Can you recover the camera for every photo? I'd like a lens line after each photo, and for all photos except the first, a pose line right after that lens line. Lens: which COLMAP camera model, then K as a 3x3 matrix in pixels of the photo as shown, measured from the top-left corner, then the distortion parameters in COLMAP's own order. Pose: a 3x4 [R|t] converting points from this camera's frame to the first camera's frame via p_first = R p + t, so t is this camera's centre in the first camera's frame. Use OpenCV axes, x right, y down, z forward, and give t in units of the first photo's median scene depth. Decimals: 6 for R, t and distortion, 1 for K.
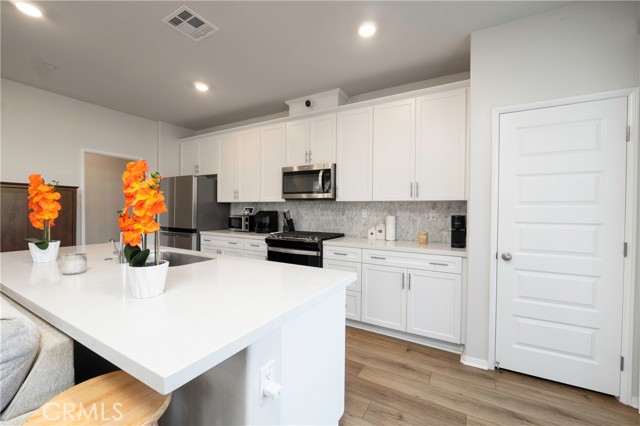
lens RADIAL K [[267.7, 0, 323.7], [0, 267.7, 215.7], [0, 0, 1]] dist [-0.009300, -0.000497]
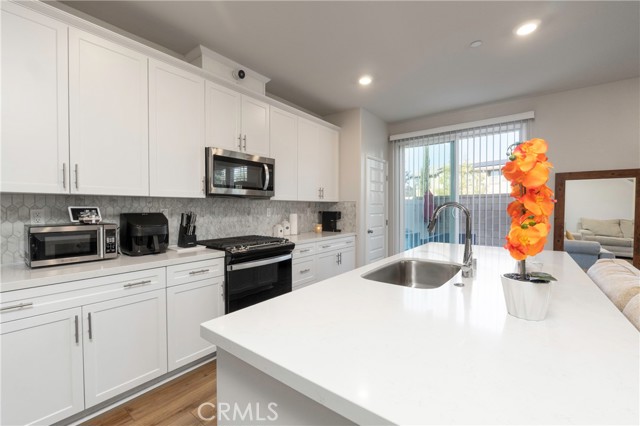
lens RADIAL K [[267.7, 0, 317.3], [0, 267.7, 213.2], [0, 0, 1]] dist [-0.009300, -0.000497]
pose [[0.150021, -0.031983, 0.988165, -0.819864], [0.019206, 0.999382, 0.029430, -0.030983], [-0.988496, 0.014564, 0.150543, 0.673538]]
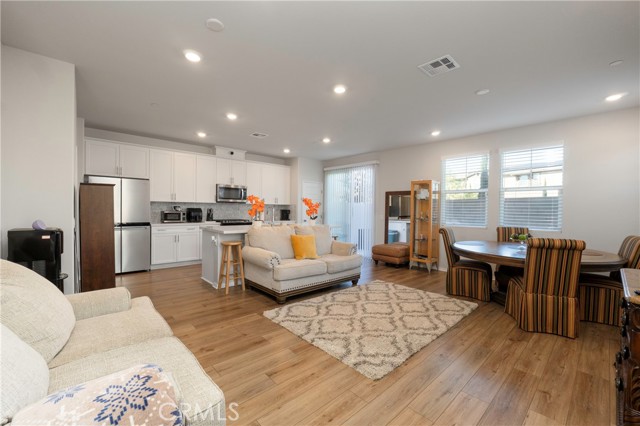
lens RADIAL K [[267.7, 0, 325.5], [0, 267.7, 213.3], [0, 0, 1]] dist [-0.009300, -0.000497]
pose [[0.305296, -0.024120, 0.951952, -1.737595], [0.004054, 0.999703, 0.024030, -0.025460], [-0.952249, -0.003477, 0.305303, -0.253309]]
